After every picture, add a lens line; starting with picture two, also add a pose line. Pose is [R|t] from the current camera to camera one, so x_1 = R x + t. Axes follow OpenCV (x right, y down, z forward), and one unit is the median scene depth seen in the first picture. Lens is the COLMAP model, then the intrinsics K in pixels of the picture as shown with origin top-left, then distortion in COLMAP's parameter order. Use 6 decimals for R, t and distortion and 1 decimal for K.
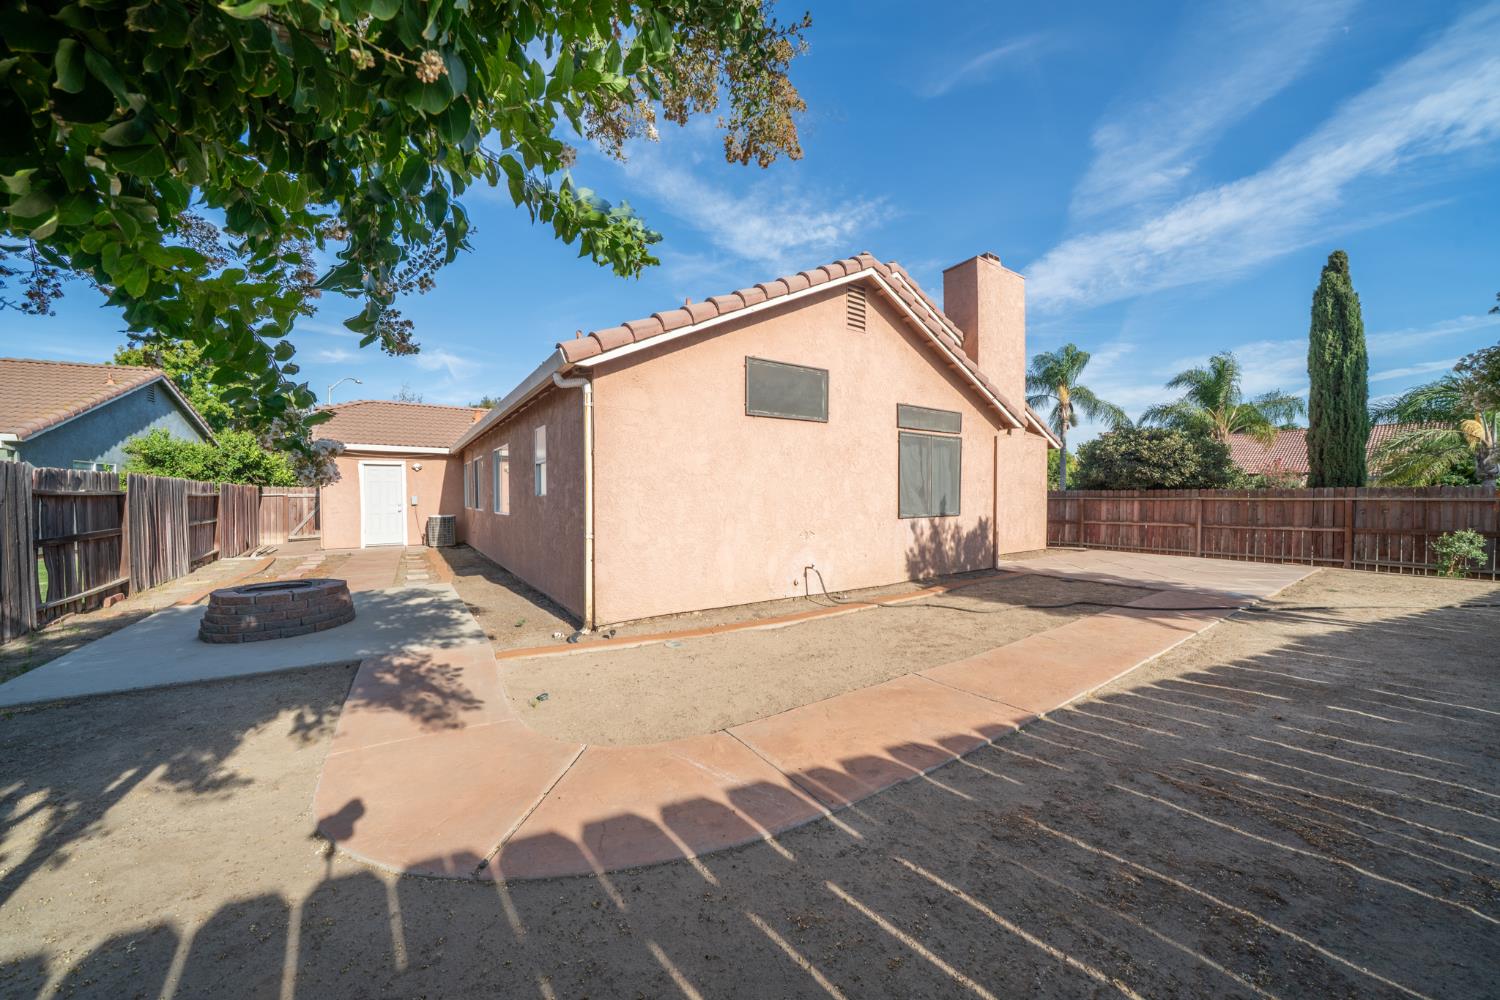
lens RADIAL K [[519.2, 0, 725.5], [0, 519.2, 495.9], [0, 0, 1]] dist [-0.023244, 0.001412]
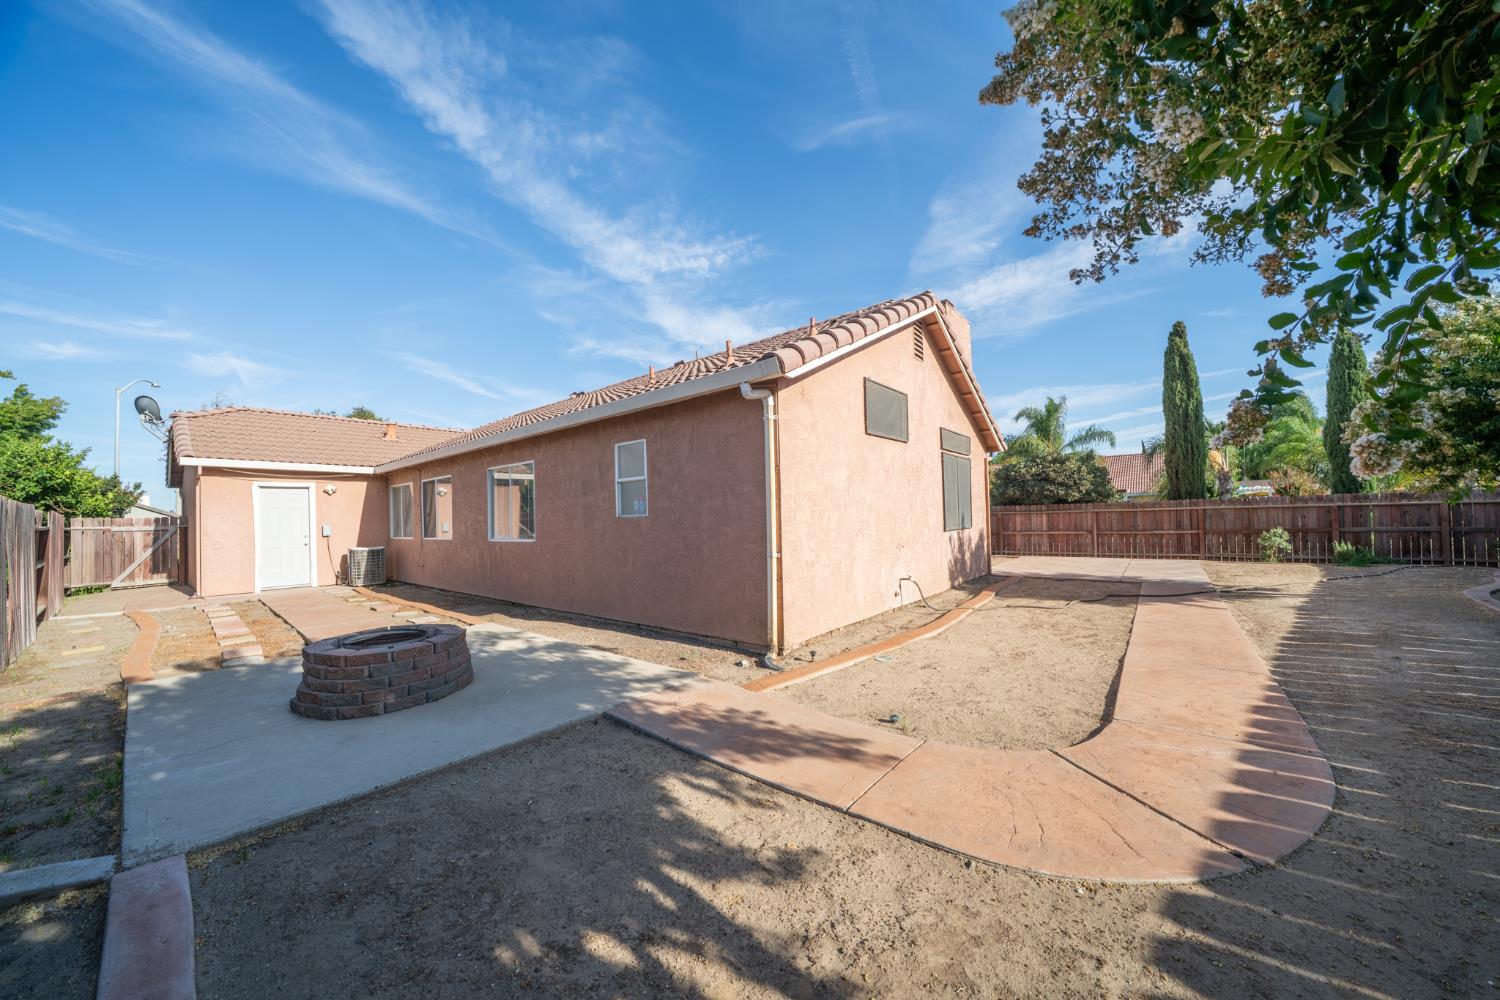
lens RADIAL K [[519.2, 0, 741.3], [0, 519.2, 501.7], [0, 0, 1]] dist [-0.023244, 0.001412]
pose [[0.959370, -0.013068, 0.281848, -0.284852], [0.022735, 0.999259, -0.031056, 0.003719], [-0.281233, 0.036202, 0.958956, 0.048027]]
